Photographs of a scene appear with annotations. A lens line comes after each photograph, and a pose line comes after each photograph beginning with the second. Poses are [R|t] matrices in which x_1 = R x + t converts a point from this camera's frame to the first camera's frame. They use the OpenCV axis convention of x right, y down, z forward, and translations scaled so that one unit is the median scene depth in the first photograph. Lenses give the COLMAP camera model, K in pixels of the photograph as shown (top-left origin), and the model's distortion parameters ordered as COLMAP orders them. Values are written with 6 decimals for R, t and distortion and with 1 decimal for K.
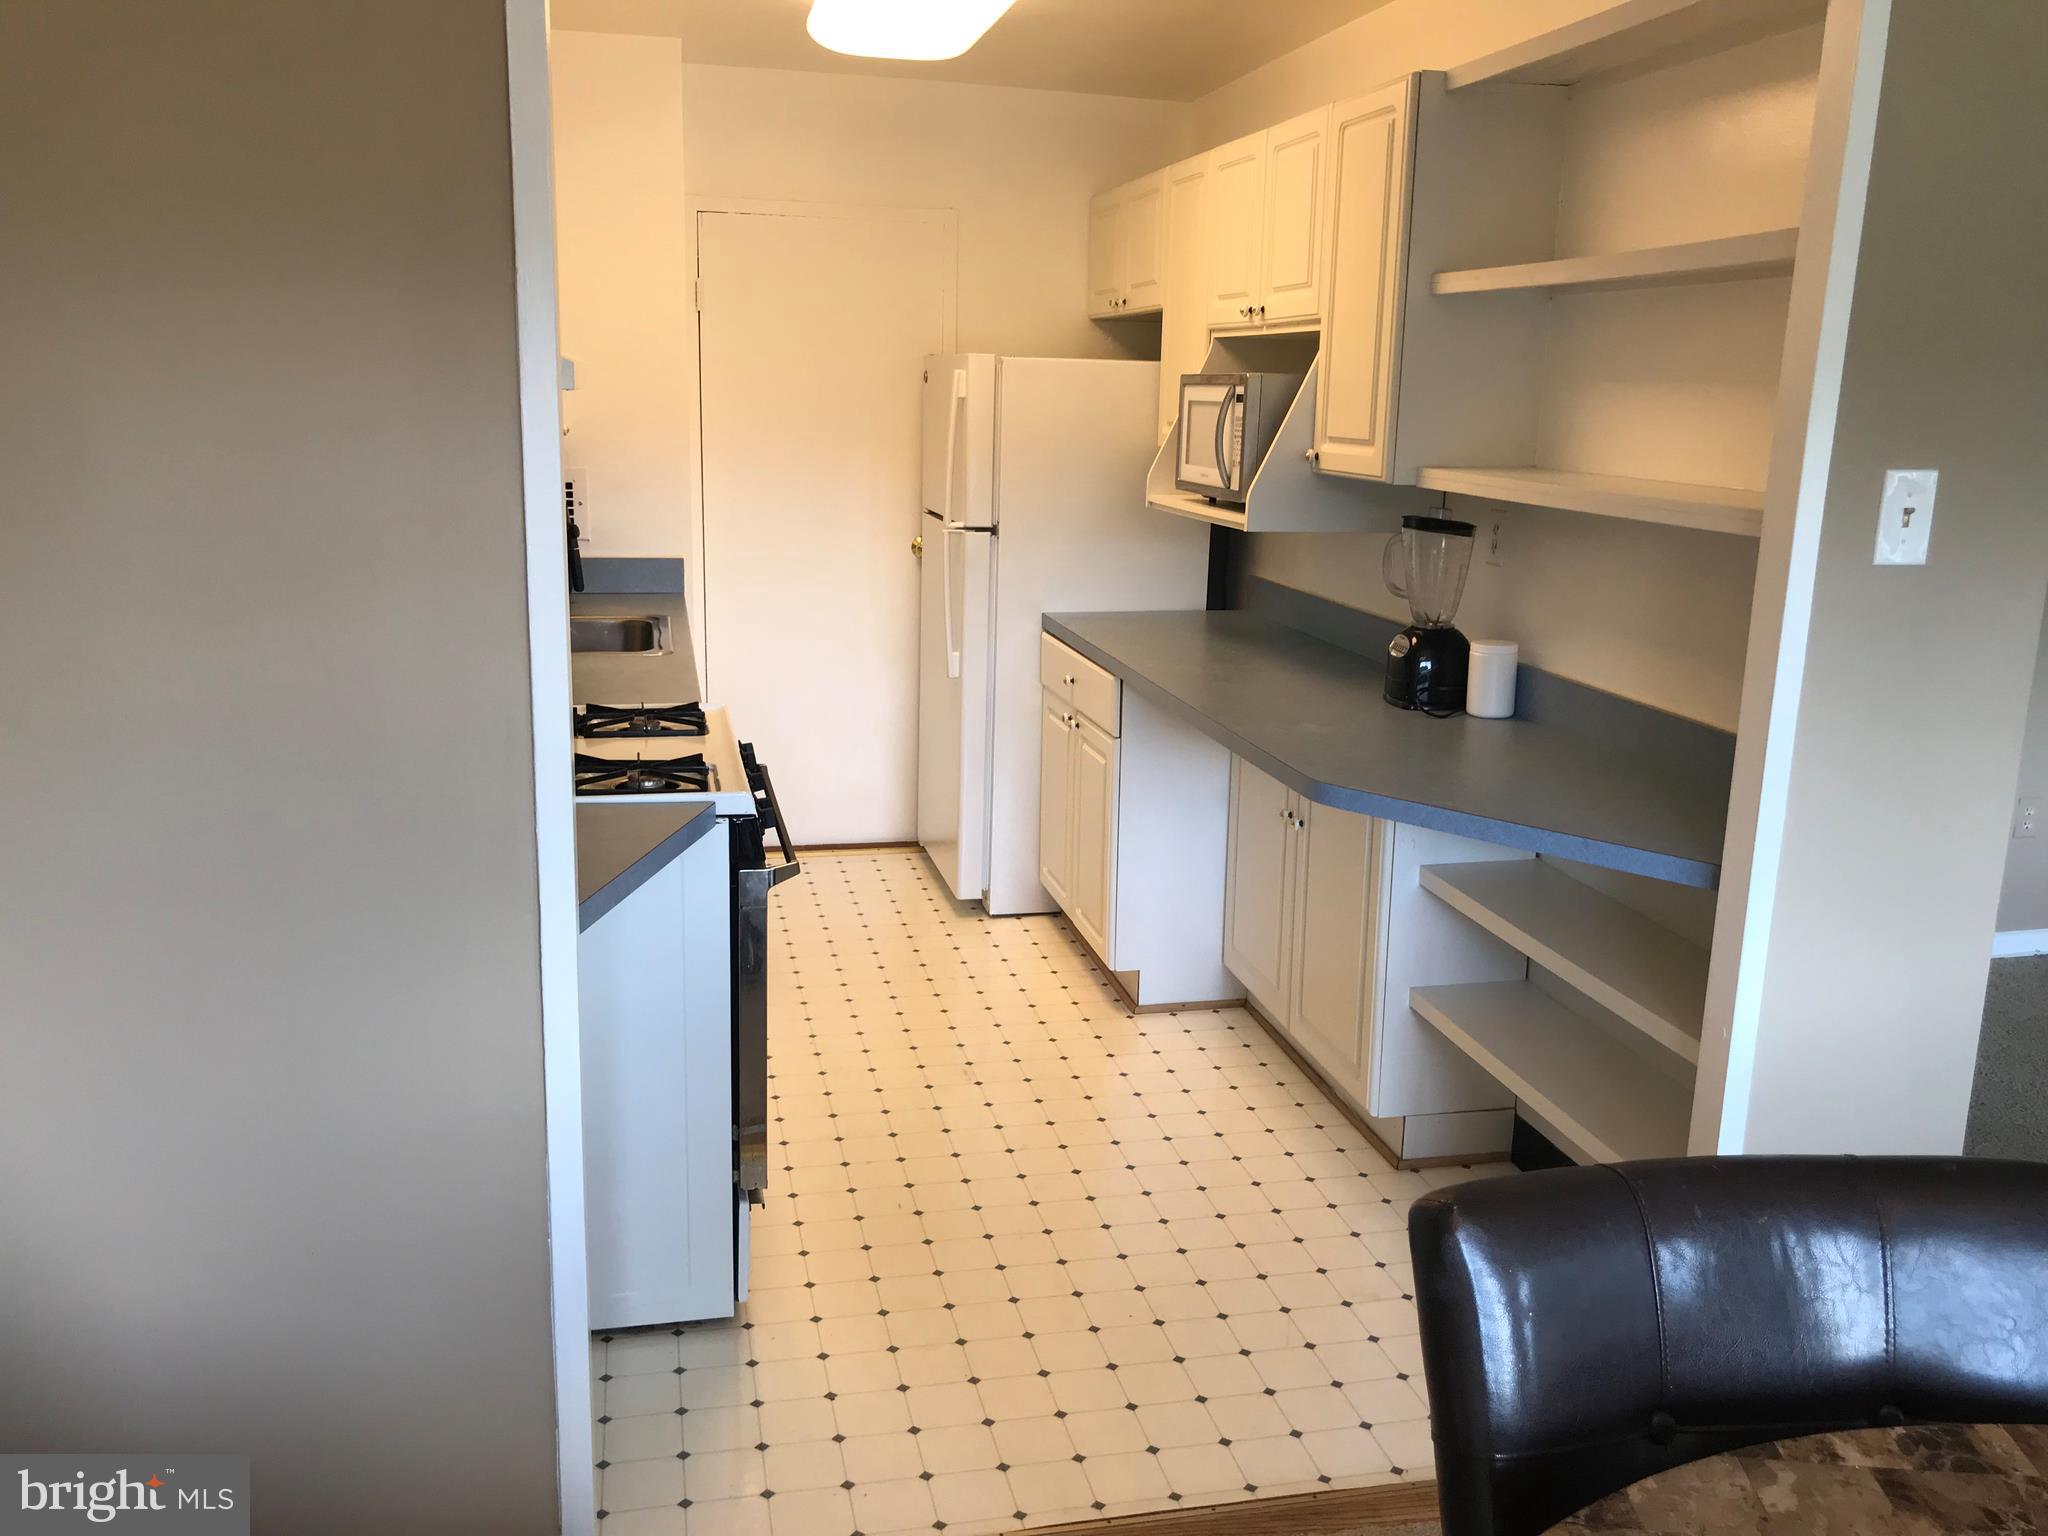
lens RADIAL K [[1682.5, 0, 1027.9], [0, 1682.5, 763.0], [0, 0, 1]] dist [0.042225, -0.003688]
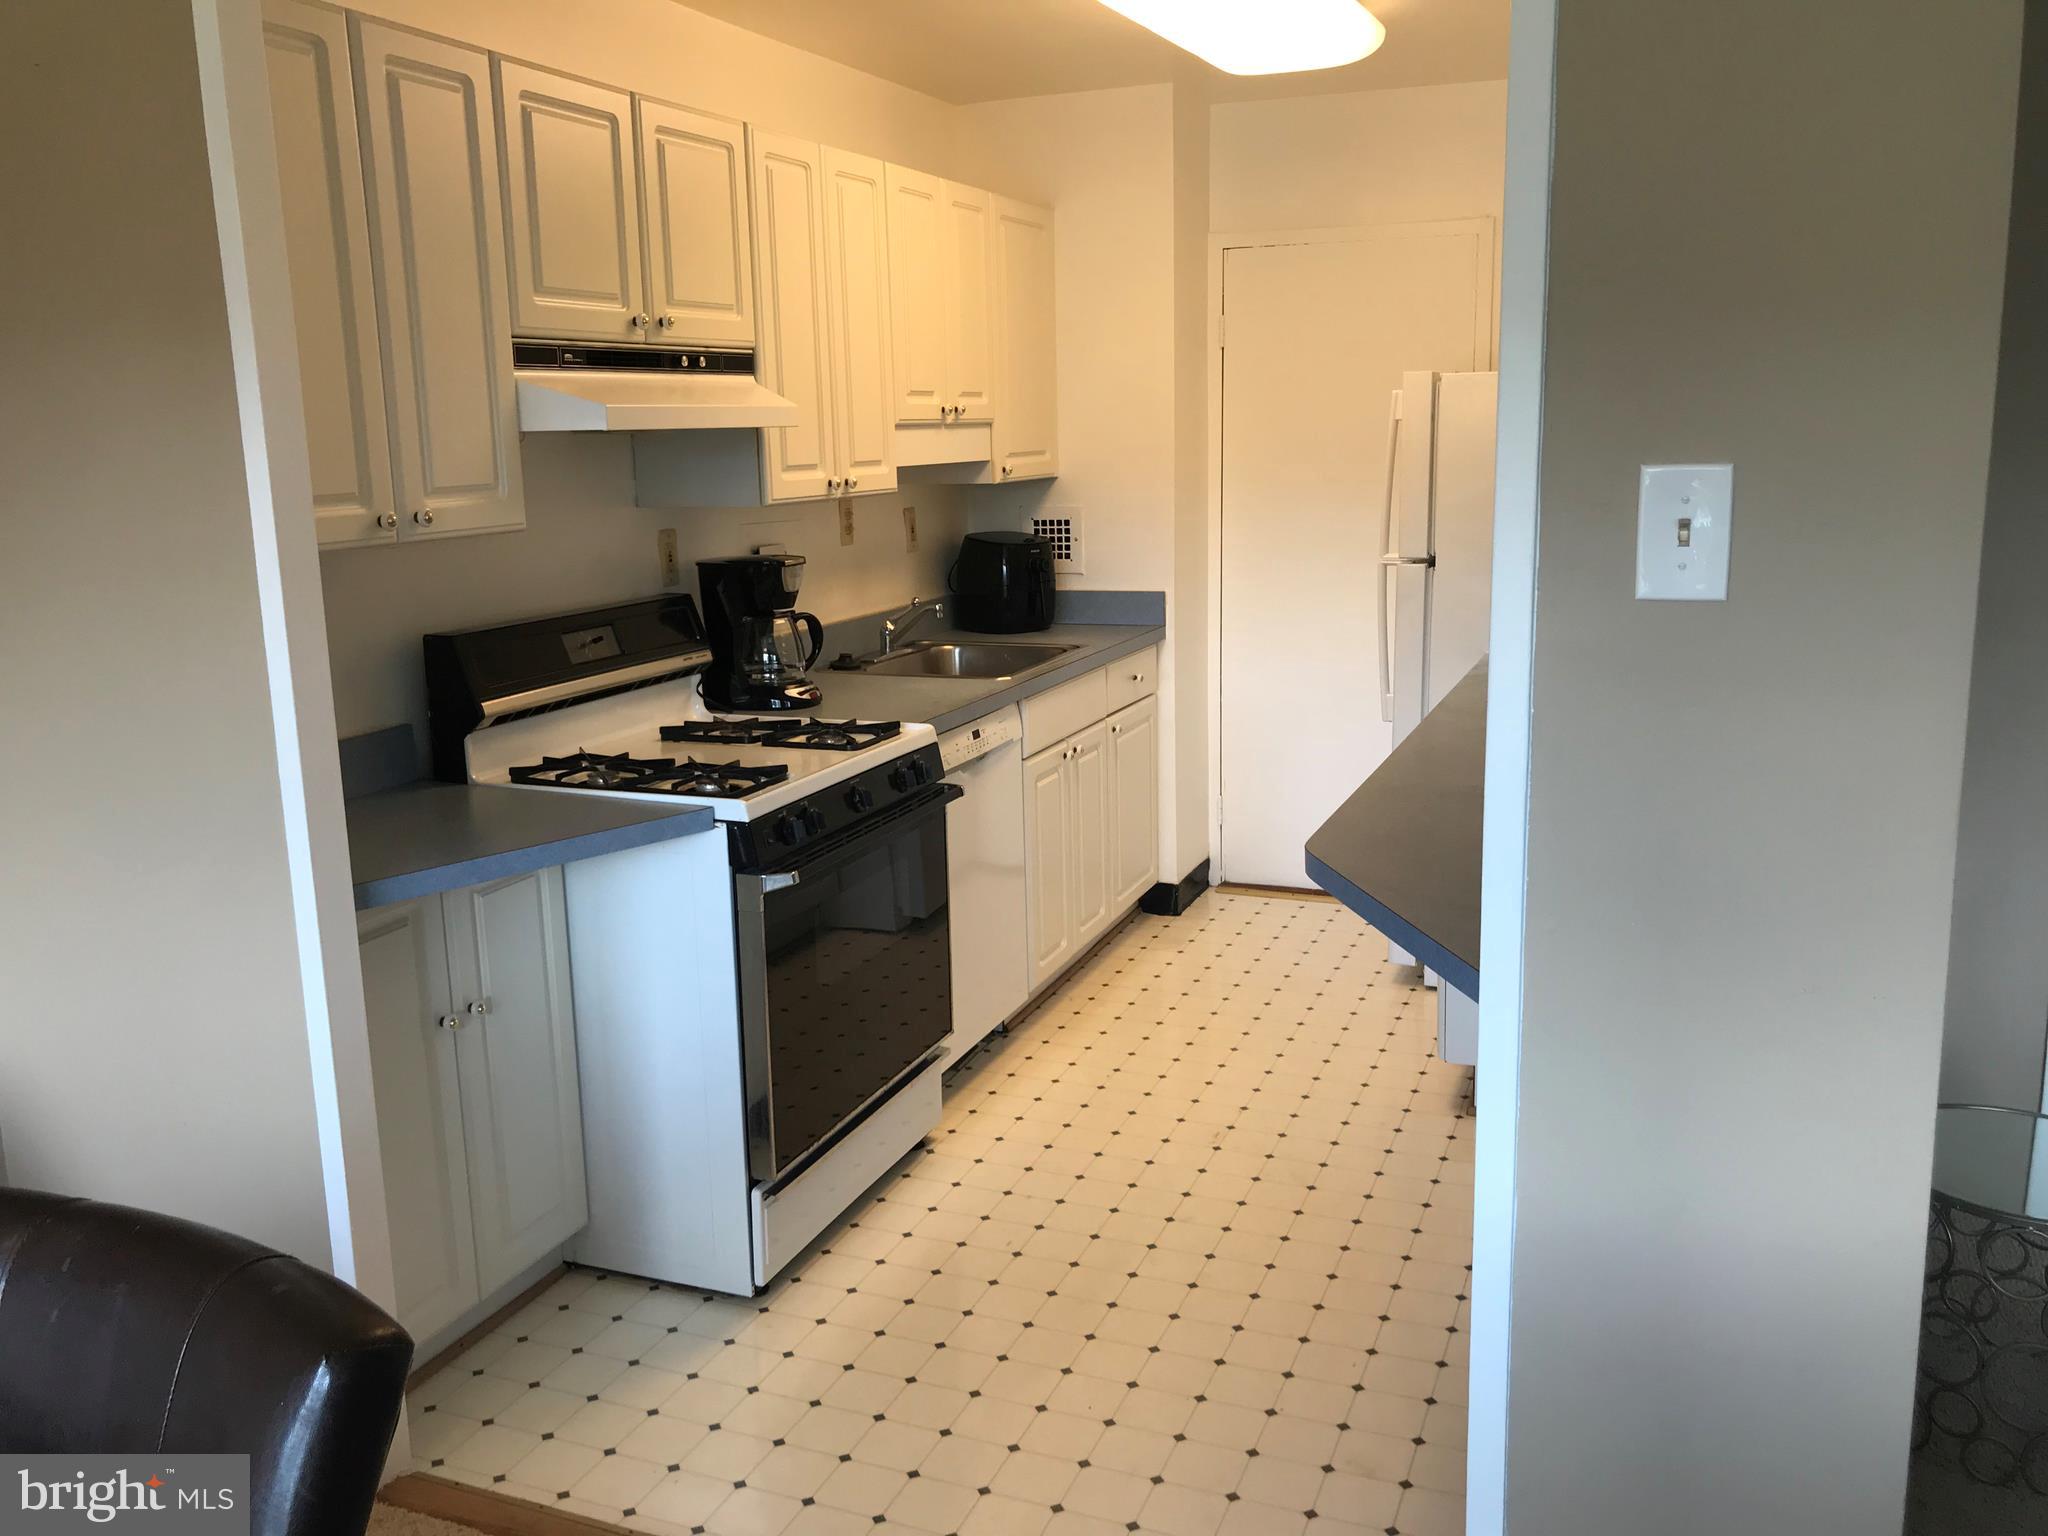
lens RADIAL K [[1682.5, 0, 1021.6], [0, 1682.5, 772.3], [0, 0, 1]] dist [0.042225, -0.003688]
pose [[0.814851, 0.074080, -0.574917, 0.585681], [-0.085001, 0.996349, 0.007908, -0.023815], [0.573404, 0.042425, 0.818174, 0.233148]]
